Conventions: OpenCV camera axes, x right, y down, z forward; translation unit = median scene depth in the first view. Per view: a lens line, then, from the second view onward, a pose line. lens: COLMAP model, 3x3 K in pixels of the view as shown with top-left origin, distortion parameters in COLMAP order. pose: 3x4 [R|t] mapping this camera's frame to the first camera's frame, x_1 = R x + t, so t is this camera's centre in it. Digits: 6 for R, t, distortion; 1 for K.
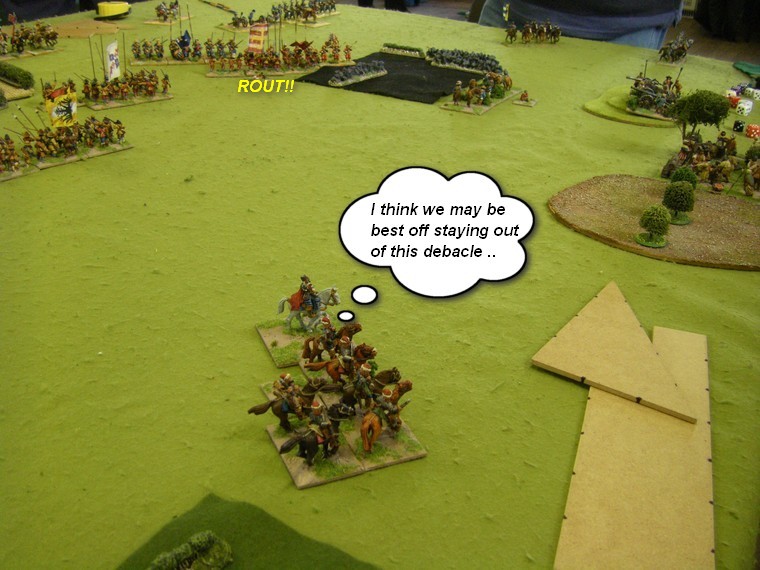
lens RADIAL K [[835.9, 0, 380.0], [0, 835.9, 285.0], [0, 0, 1]] dist [-0.199270, 0.208503]
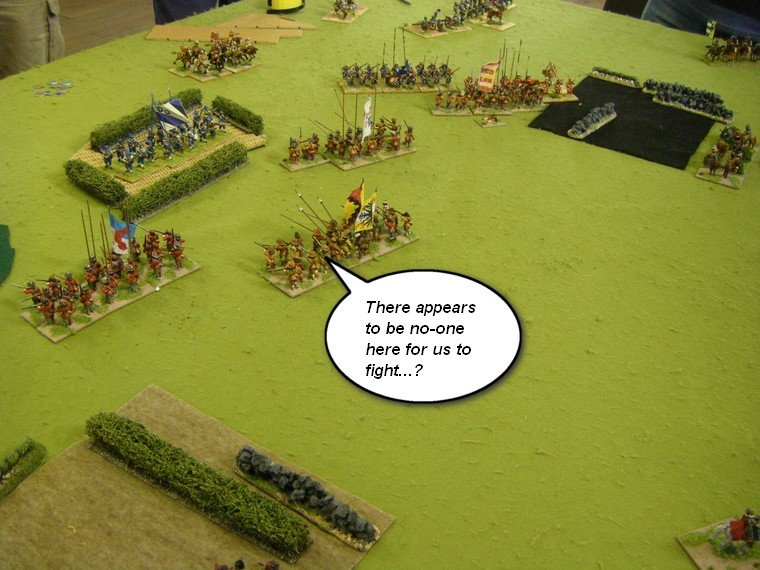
lens RADIAL K [[835.9, 0, 380.0], [0, 835.9, 285.0], [0, 0, 1]] dist [-0.199270, 0.208503]
pose [[0.998376, 0.036056, -0.044097, -0.211201], [-0.030758, 0.992839, 0.115437, -0.158149], [0.047943, -0.113893, 0.992336, 0.021715]]
